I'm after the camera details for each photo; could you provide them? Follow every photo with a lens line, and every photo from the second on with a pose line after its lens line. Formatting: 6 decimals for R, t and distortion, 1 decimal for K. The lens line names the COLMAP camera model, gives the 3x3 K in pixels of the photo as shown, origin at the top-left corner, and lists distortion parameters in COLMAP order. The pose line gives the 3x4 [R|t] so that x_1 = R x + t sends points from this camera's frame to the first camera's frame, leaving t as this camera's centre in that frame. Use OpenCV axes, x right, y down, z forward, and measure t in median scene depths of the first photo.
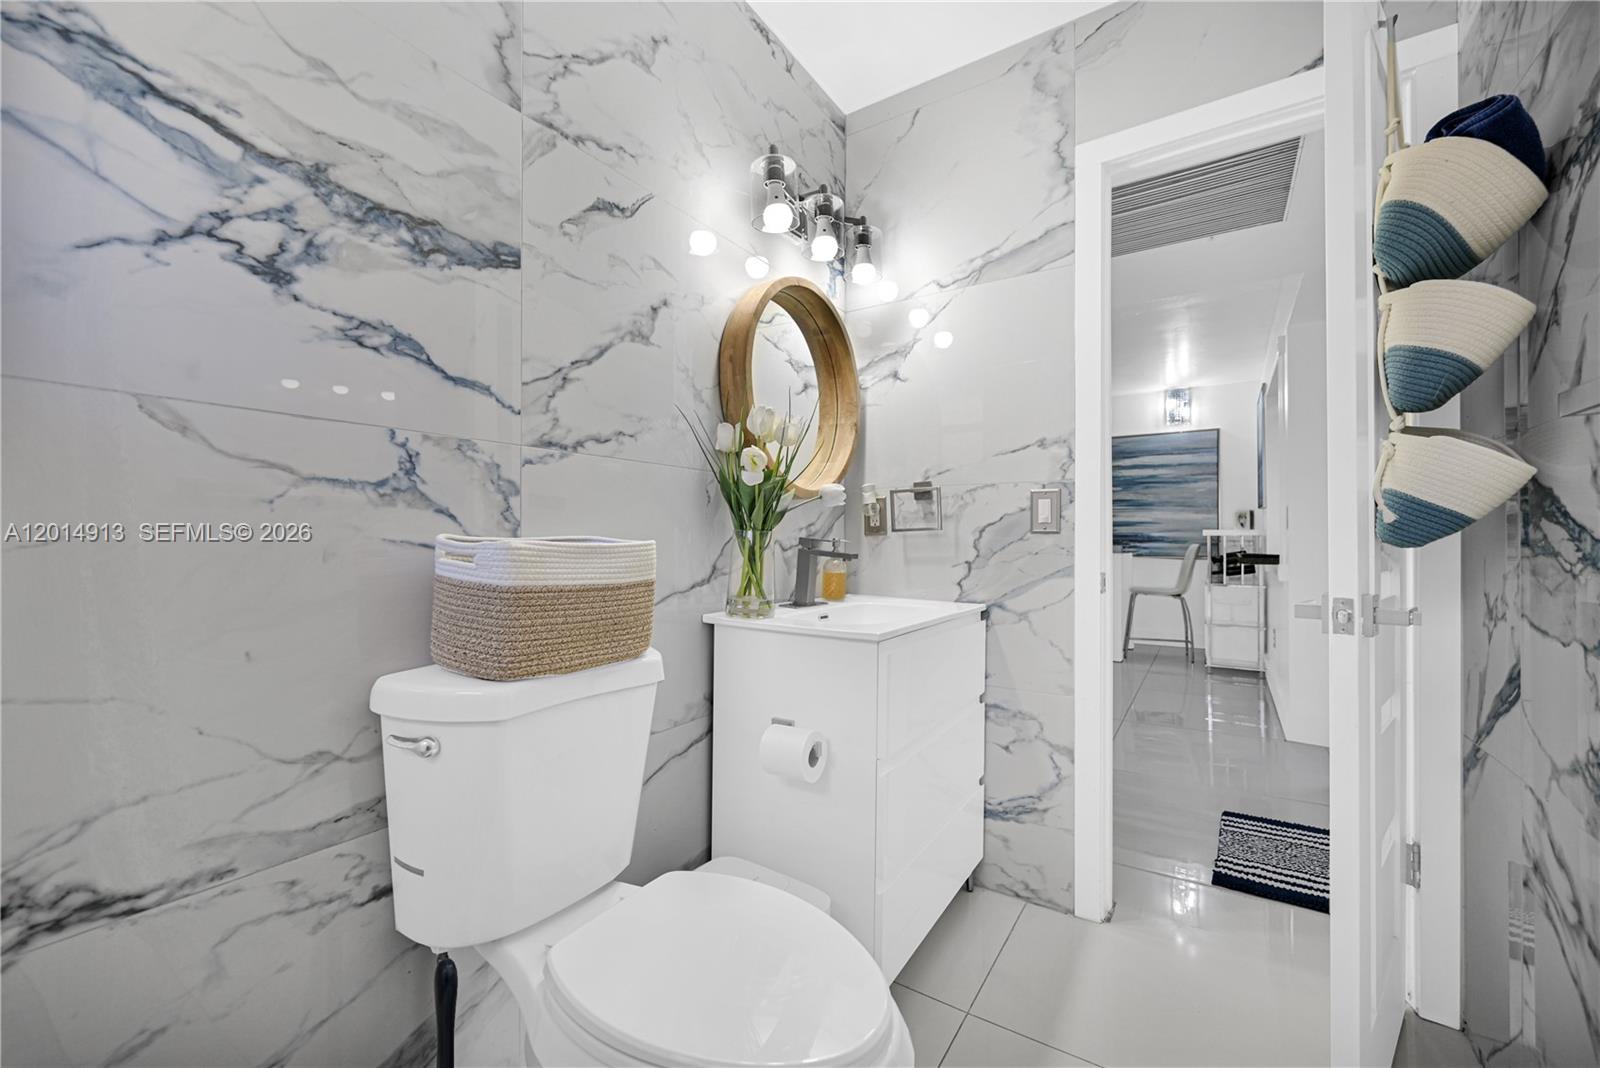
lens RADIAL K [[647.6, 0, 792.1], [0, 647.6, 537.2], [0, 0, 1]] dist [-0.002985, 0.001017]
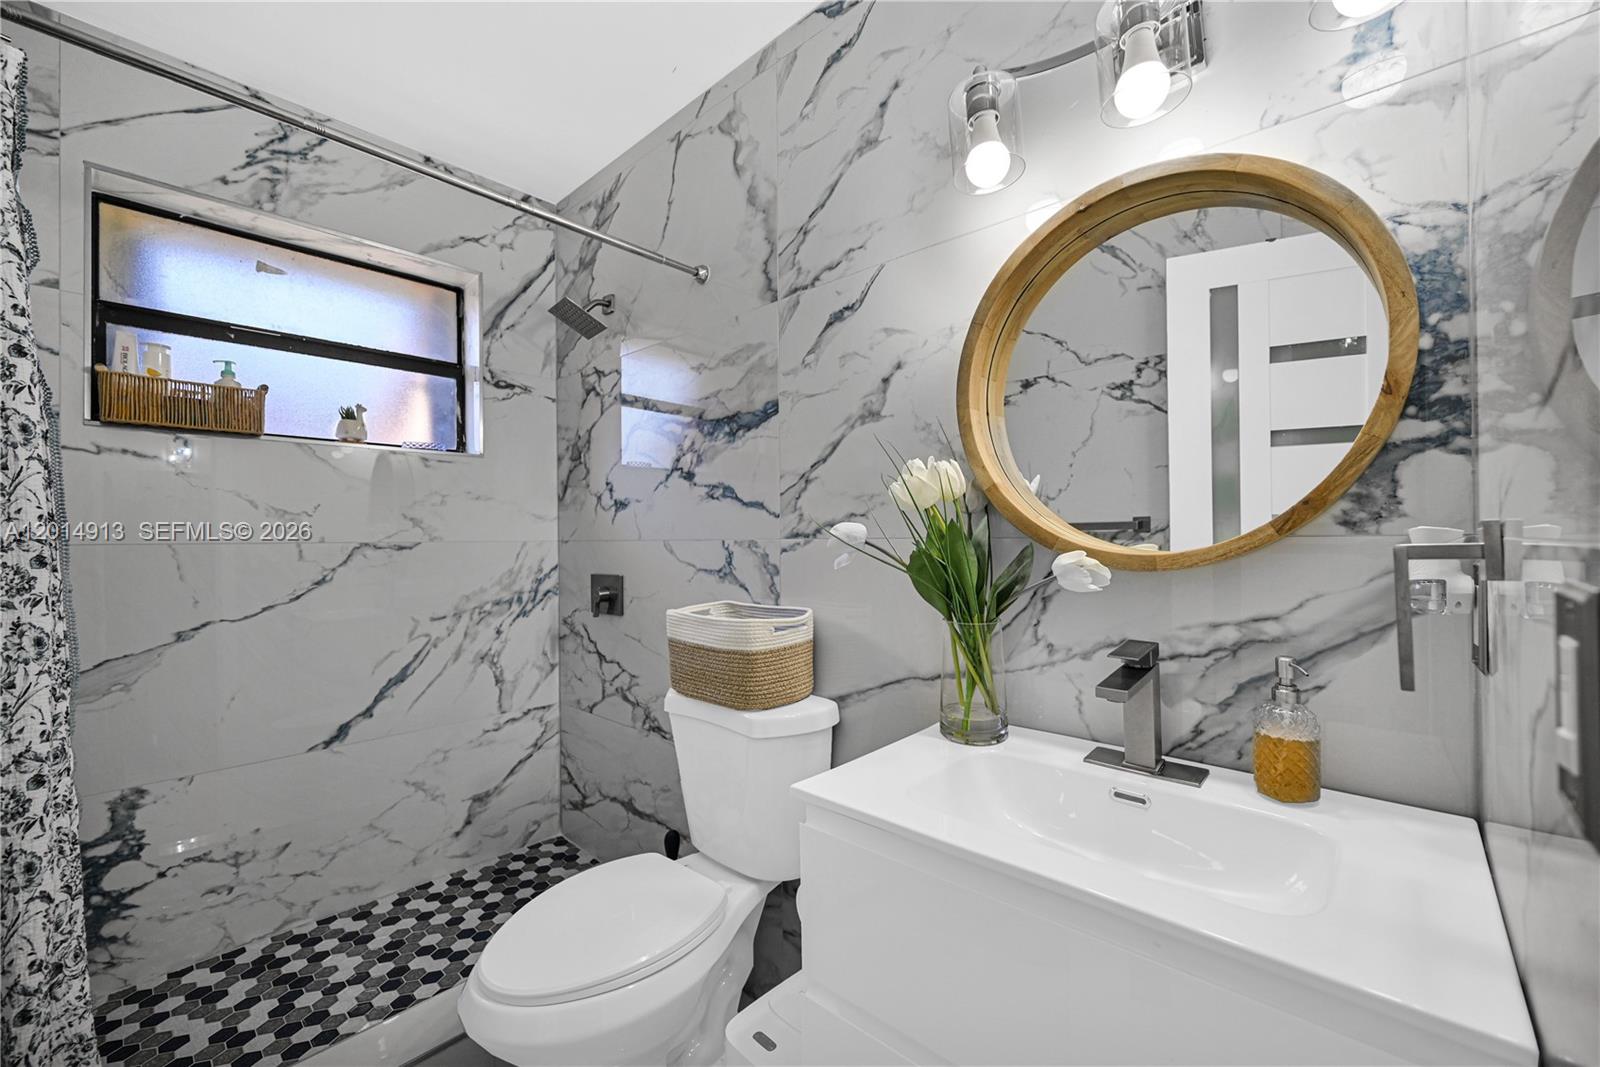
lens RADIAL K [[647.6, 0, 798.8], [0, 647.6, 538.0], [0, 0, 1]] dist [-0.002985, 0.001017]
pose [[-0.165327, -0.000725, -0.986239, 1.049042], [0.012160, 0.999922, -0.002773, -0.154608], [0.986164, -0.012451, -0.165306, 1.401275]]
